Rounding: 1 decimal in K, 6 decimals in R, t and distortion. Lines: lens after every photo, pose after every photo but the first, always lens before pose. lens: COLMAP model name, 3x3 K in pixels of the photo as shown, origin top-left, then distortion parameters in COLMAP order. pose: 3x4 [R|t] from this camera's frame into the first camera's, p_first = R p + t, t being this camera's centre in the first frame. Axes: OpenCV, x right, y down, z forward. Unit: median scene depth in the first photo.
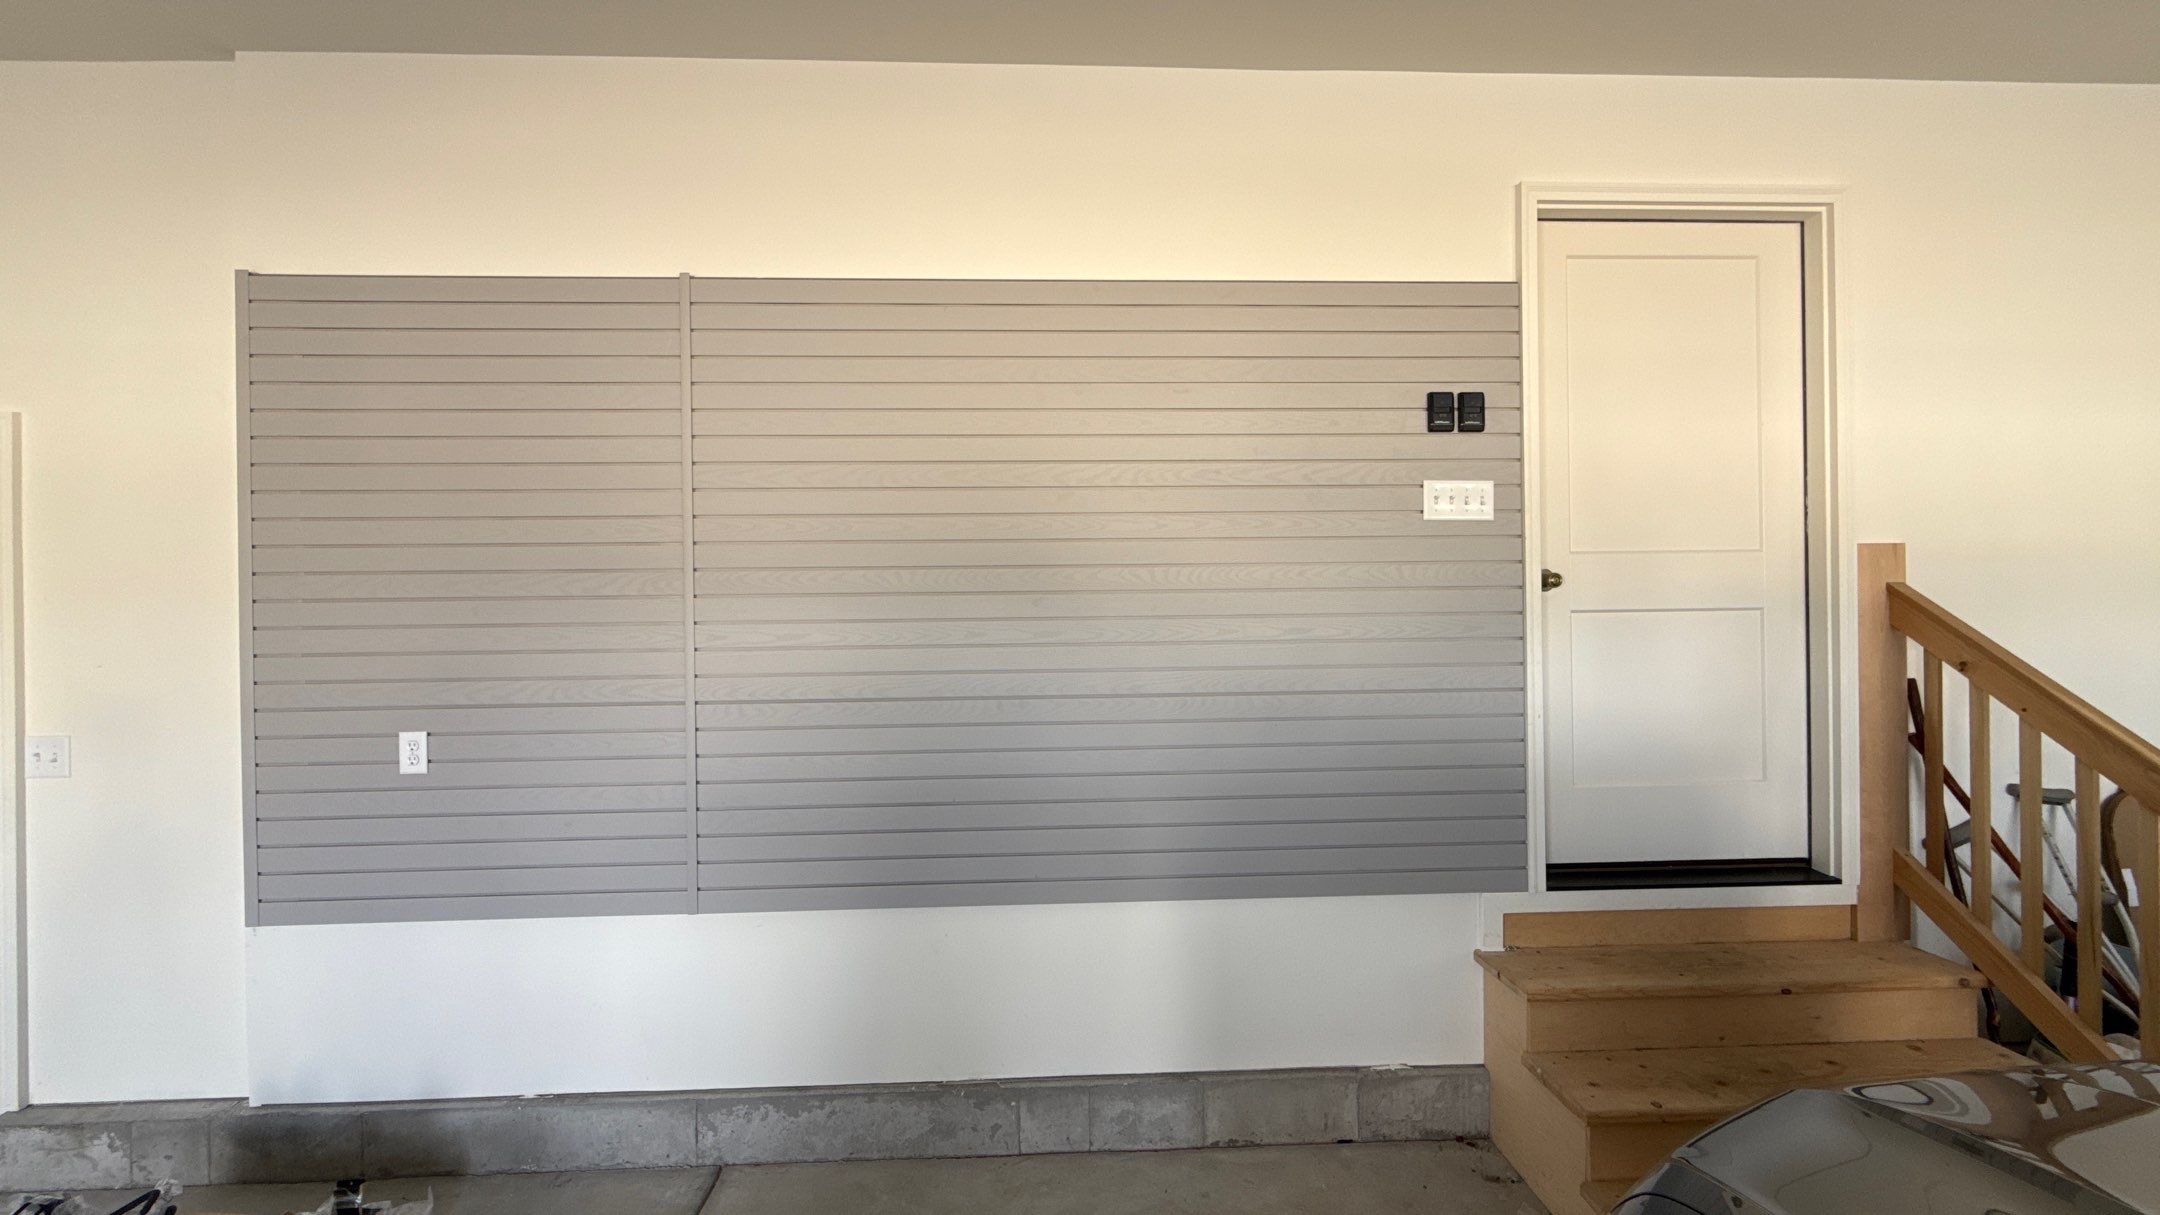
lens RADIAL K [[627.4, 0, 1079.1], [0, 627.4, 617.1], [0, 0, 1]] dist [-0.000065, 0.000067]
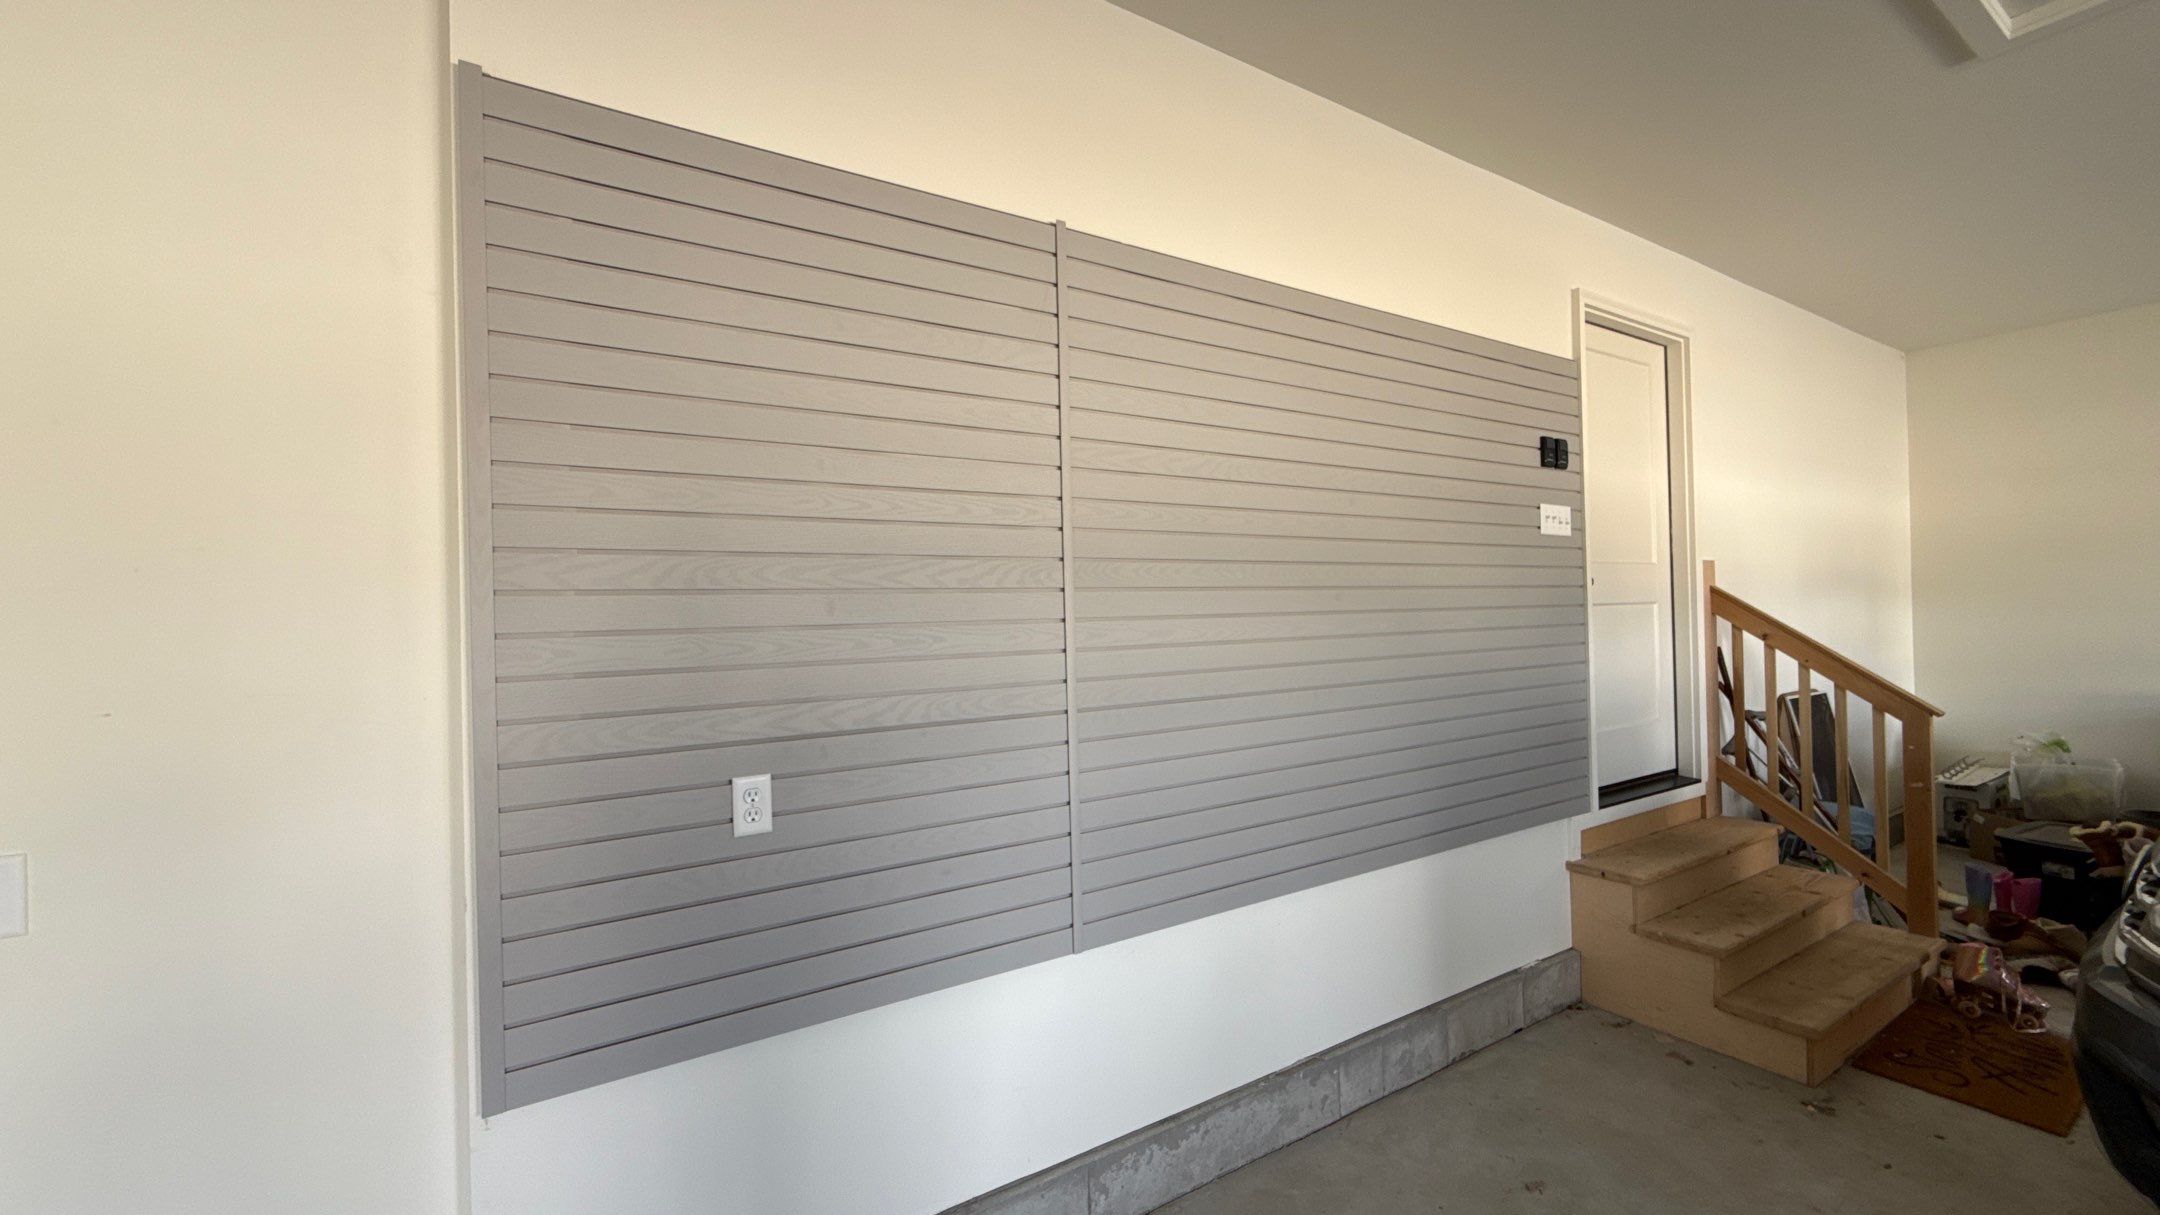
lens RADIAL K [[857.9, 0, 1084.8], [0, 857.9, 613.7], [0, 0, 1]] dist [-0.000572, 0.000591]
pose [[0.859908, -0.008362, 0.510381, -1.196508], [0.016856, 0.999786, -0.012020, 0.015382], [-0.510171, 0.018939, 0.859864, -0.039934]]
